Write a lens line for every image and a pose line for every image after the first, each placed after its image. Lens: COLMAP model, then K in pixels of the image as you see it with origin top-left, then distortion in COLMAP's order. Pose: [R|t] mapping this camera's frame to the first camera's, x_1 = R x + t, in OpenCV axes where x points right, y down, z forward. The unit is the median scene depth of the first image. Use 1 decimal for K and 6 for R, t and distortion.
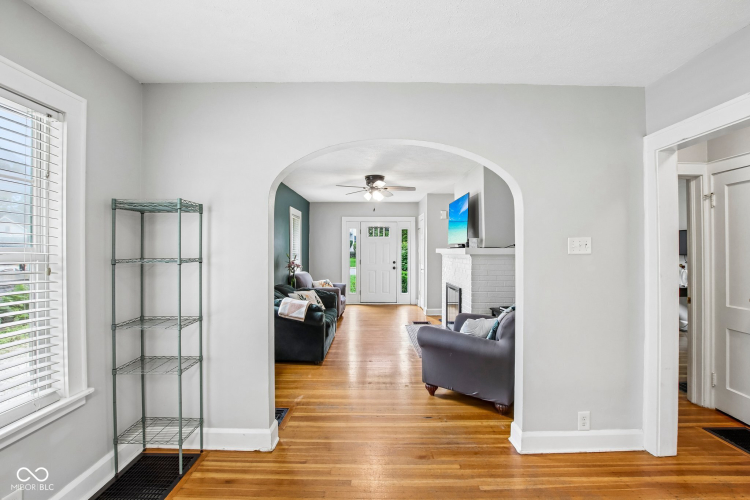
lens RADIAL K [[349.0, 0, 375.0], [0, 349.0, 250.0], [0, 0, 1]] dist [-0.026344, 0.000662]
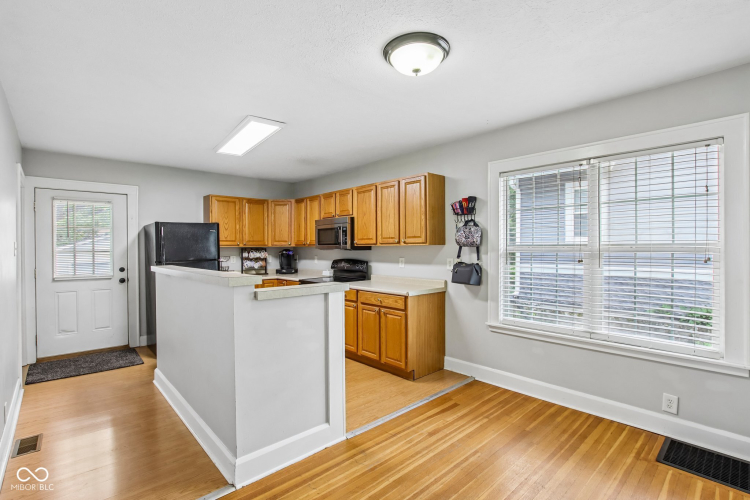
lens RADIAL K [[349.0, 0, 375.0], [0, 349.0, 250.0], [0, 0, 1]] dist [-0.026344, 0.000662]
pose [[-0.738259, 0.010352, -0.674438, 0.292880], [0.003787, 0.999930, 0.011203, 0.000577], [0.674507, 0.005717, -0.738247, 0.343873]]
